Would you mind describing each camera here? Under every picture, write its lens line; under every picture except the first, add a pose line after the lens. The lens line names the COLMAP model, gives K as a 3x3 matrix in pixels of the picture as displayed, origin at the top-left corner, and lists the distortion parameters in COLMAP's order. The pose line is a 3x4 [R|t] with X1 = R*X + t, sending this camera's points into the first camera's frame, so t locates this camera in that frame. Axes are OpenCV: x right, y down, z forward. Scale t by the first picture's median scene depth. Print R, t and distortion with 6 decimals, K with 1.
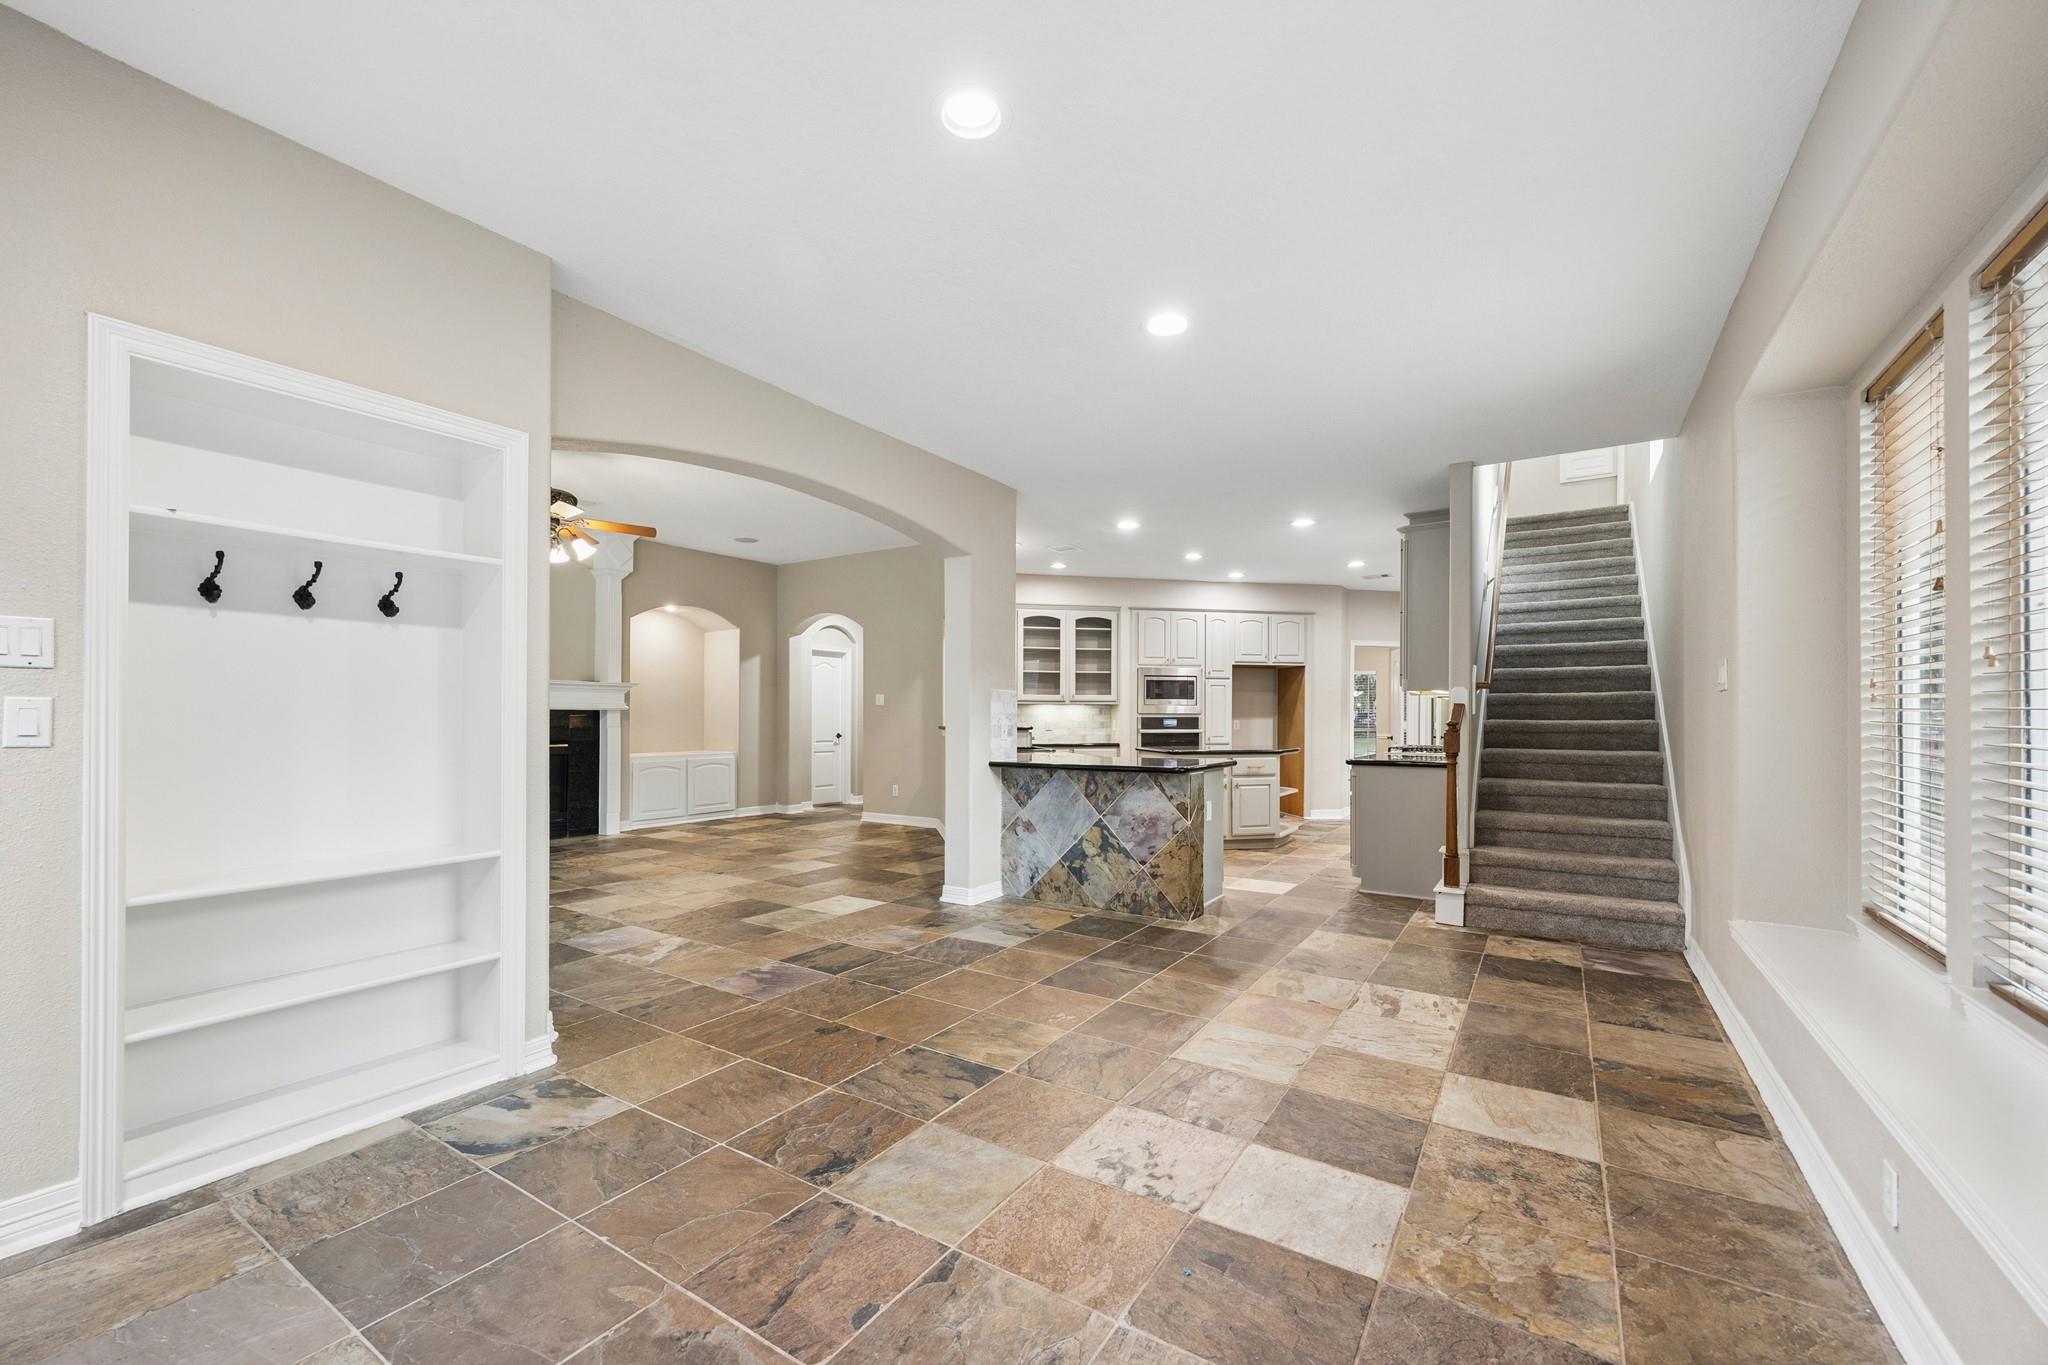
lens RADIAL K [[796.0, 0, 1008.5], [0, 796.0, 719.6], [0, 0, 1]] dist [0.000538, 0.000312]
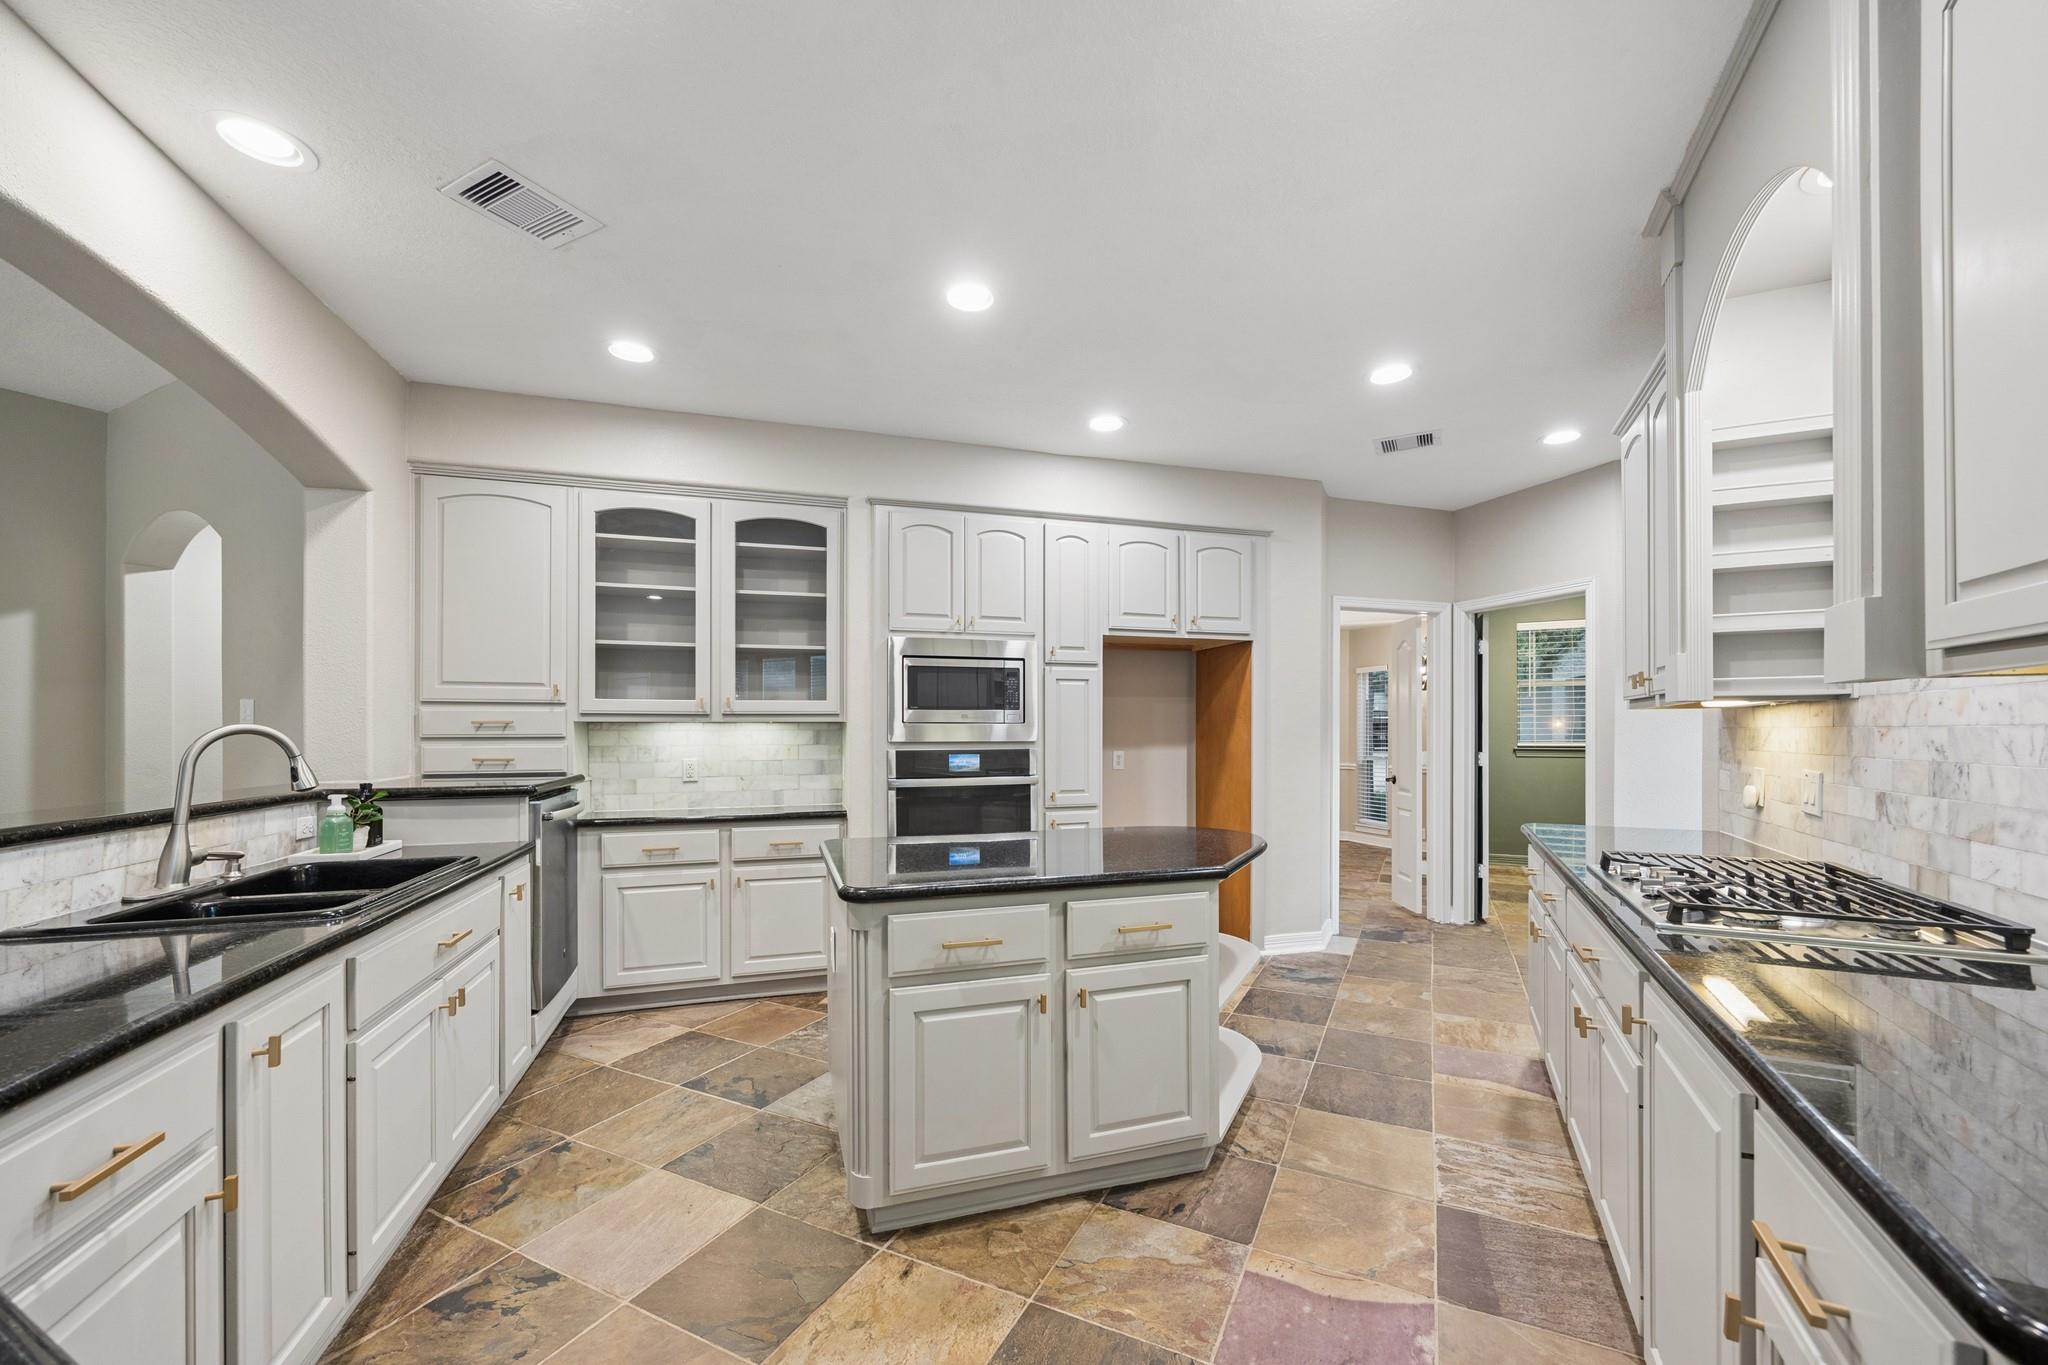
lens RADIAL K [[796.0, 0, 1007.7], [0, 796.0, 729.3], [0, 0, 1]] dist [0.000538, 0.000312]
pose [[0.993956, -0.004058, 0.109706, 0.181918], [0.004643, 0.999976, -0.005073, -0.012670], [-0.109683, 0.005552, 0.993951, 0.566074]]
